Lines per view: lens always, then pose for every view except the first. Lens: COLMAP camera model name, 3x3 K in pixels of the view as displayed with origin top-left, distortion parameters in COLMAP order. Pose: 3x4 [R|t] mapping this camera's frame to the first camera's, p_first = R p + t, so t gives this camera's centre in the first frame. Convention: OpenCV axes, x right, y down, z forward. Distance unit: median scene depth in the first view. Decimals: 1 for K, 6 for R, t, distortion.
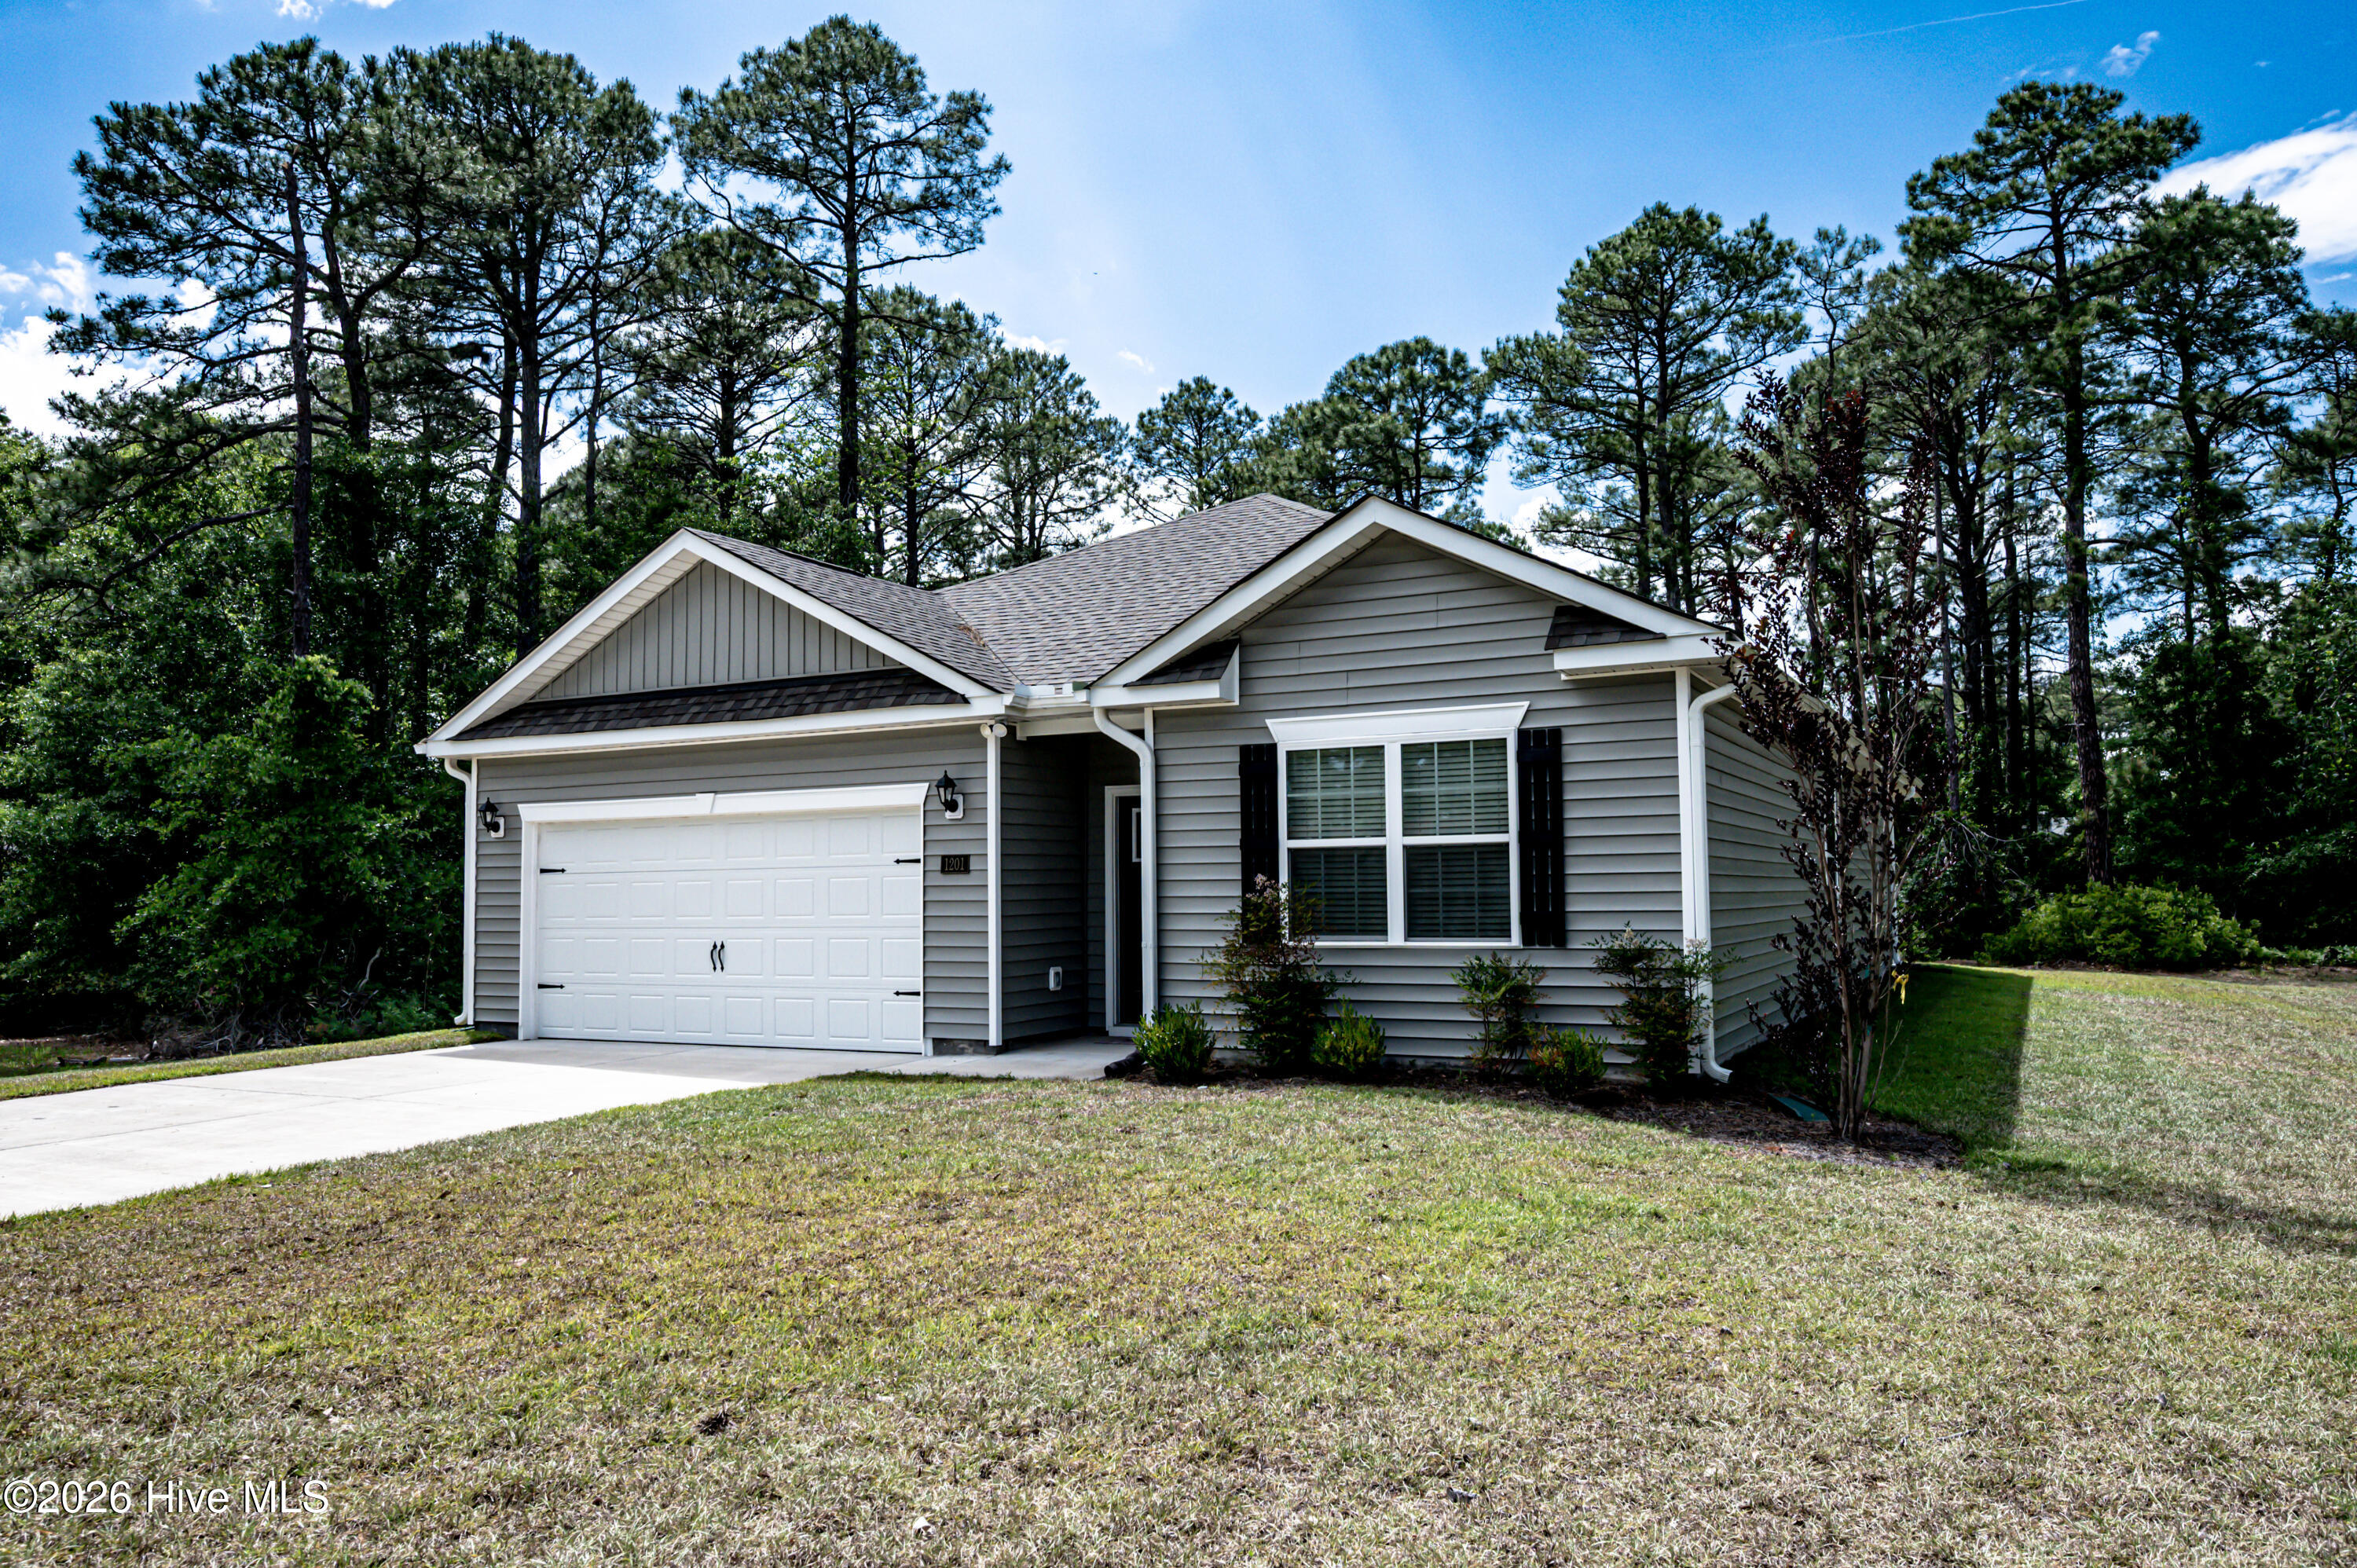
lens RADIAL K [[1600.6, 0, 1178.3], [0, 1600.6, 785.3], [0, 0, 1]] dist [-0.032265, 0.007987]
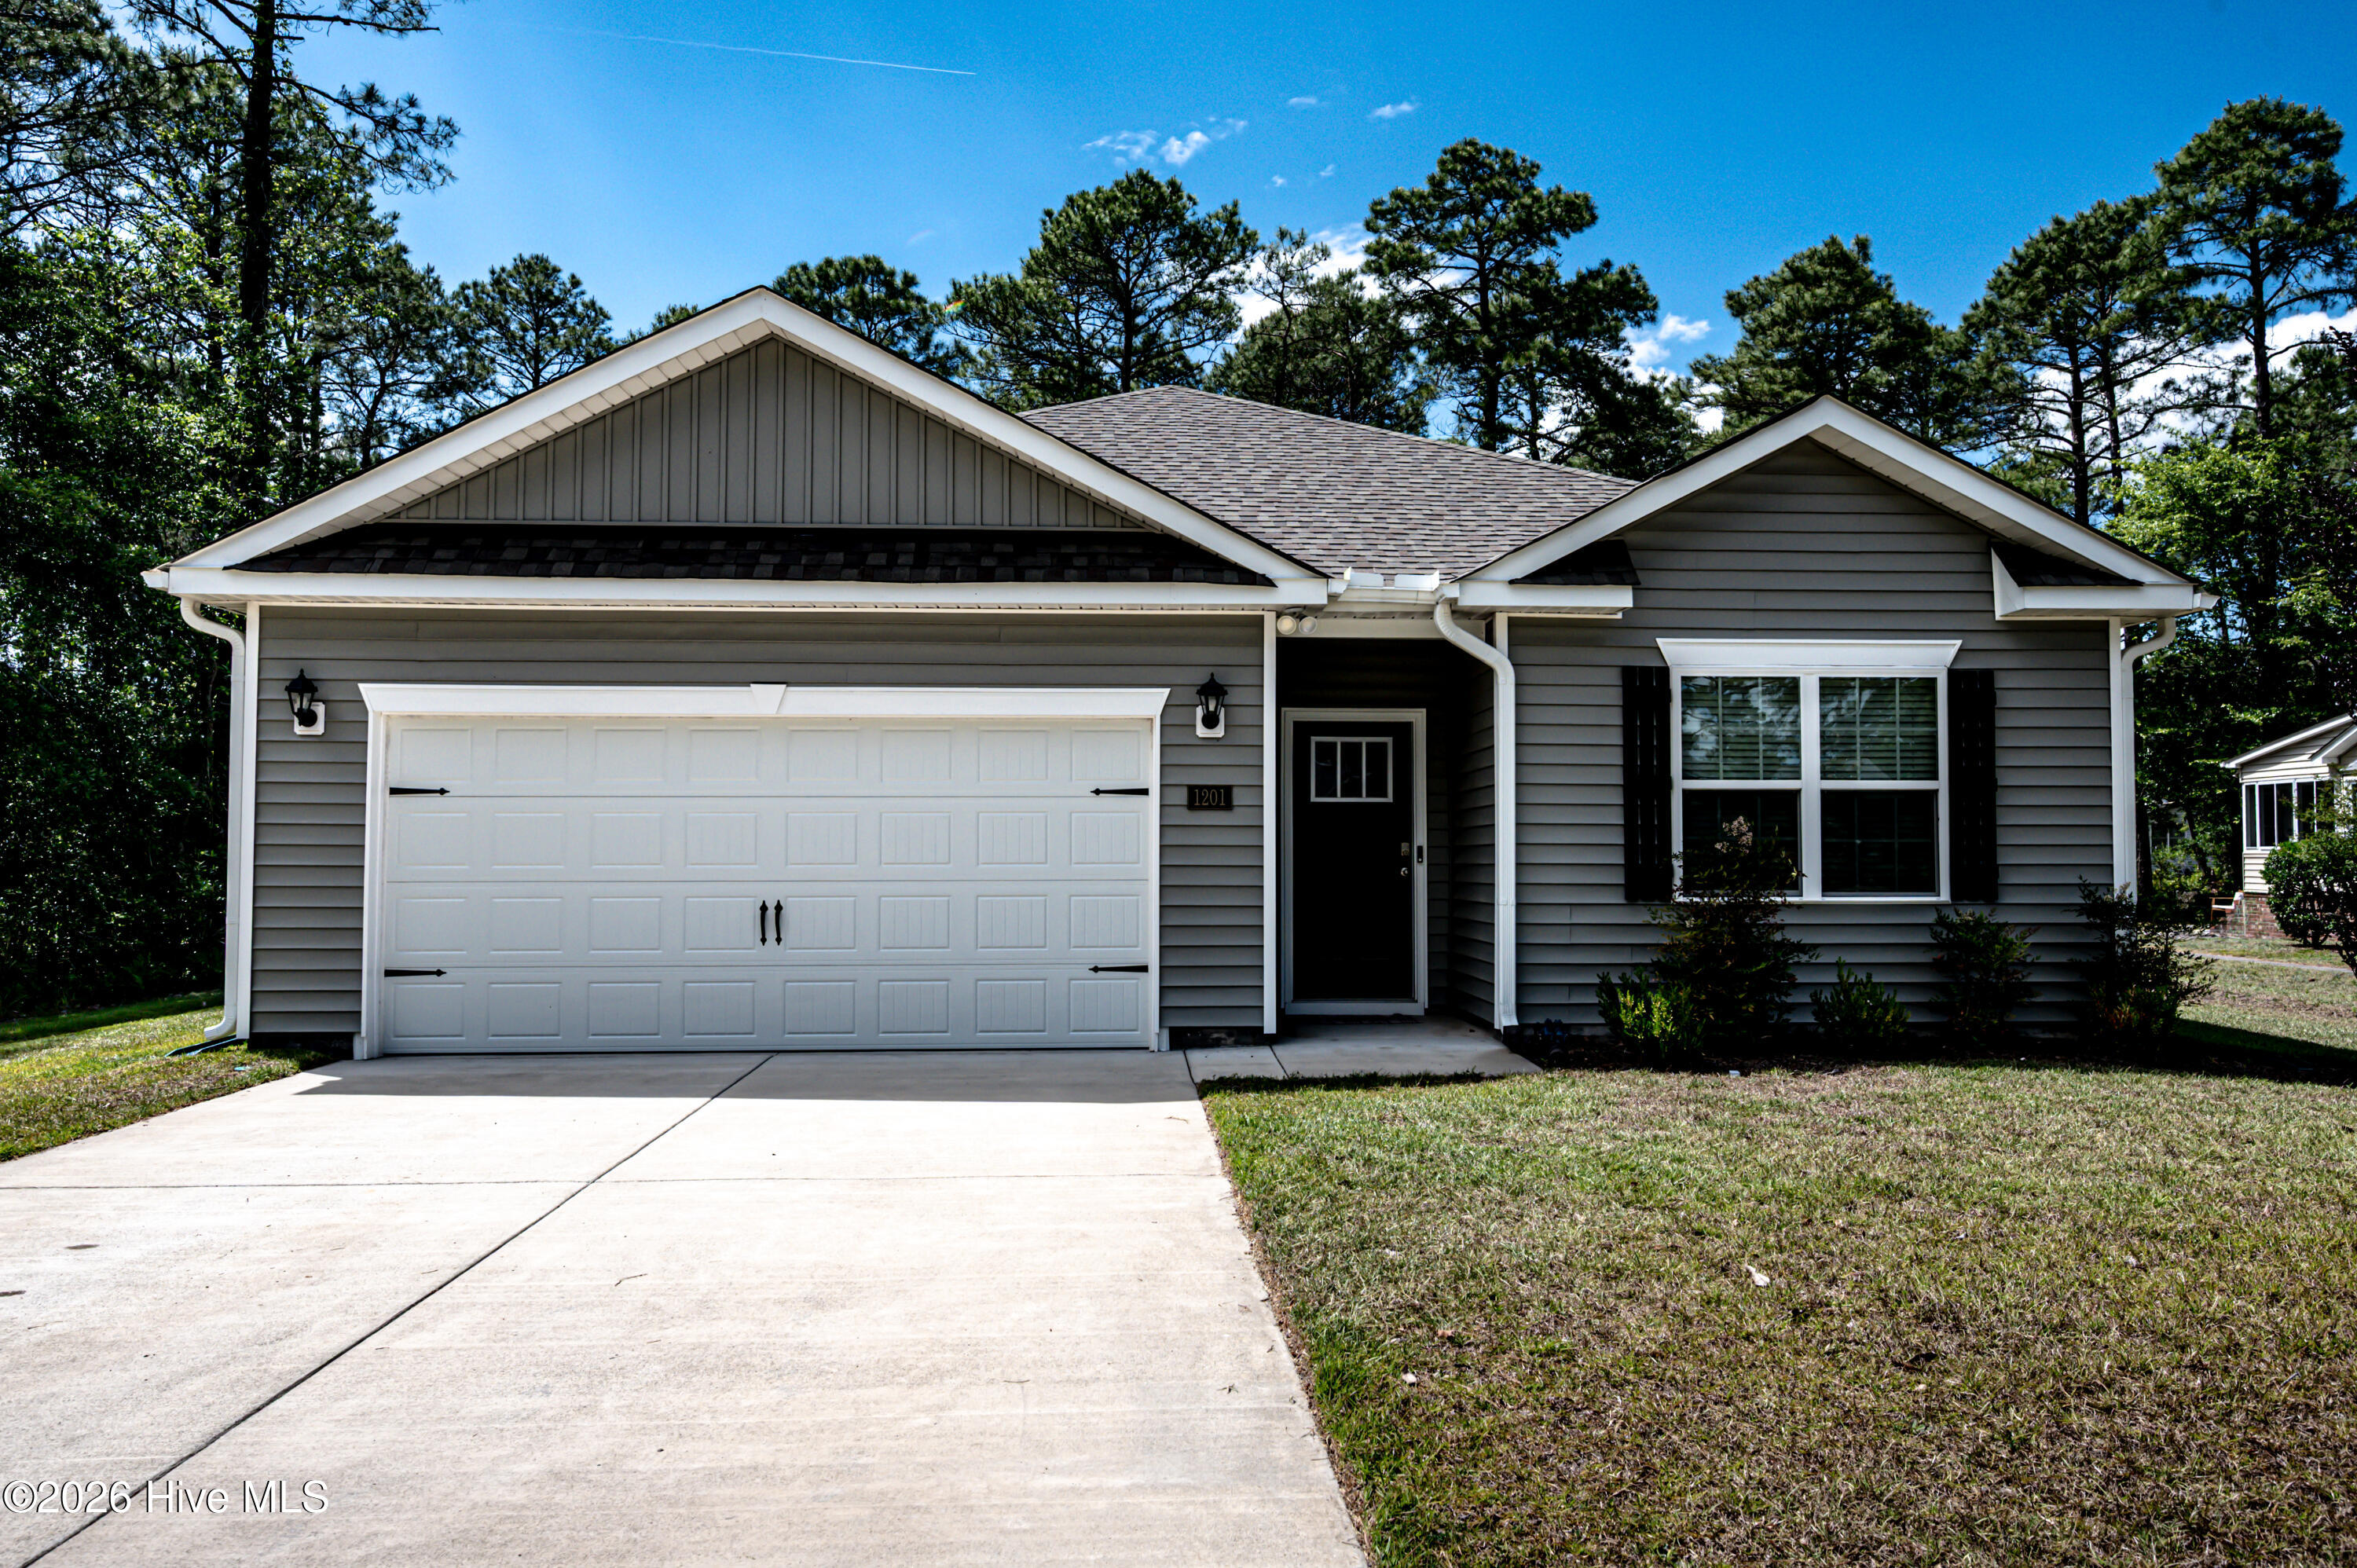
lens RADIAL K [[1501.3, 0, 1178.1], [0, 1501.3, 789.1], [0, 0, 1]] dist [-0.017767, 0.011586]
pose [[0.861053, 0.024850, 0.507907, -0.524590], [-0.045900, 0.998526, 0.028960, 0.025734], [-0.506439, -0.048249, 0.860925, 0.403260]]
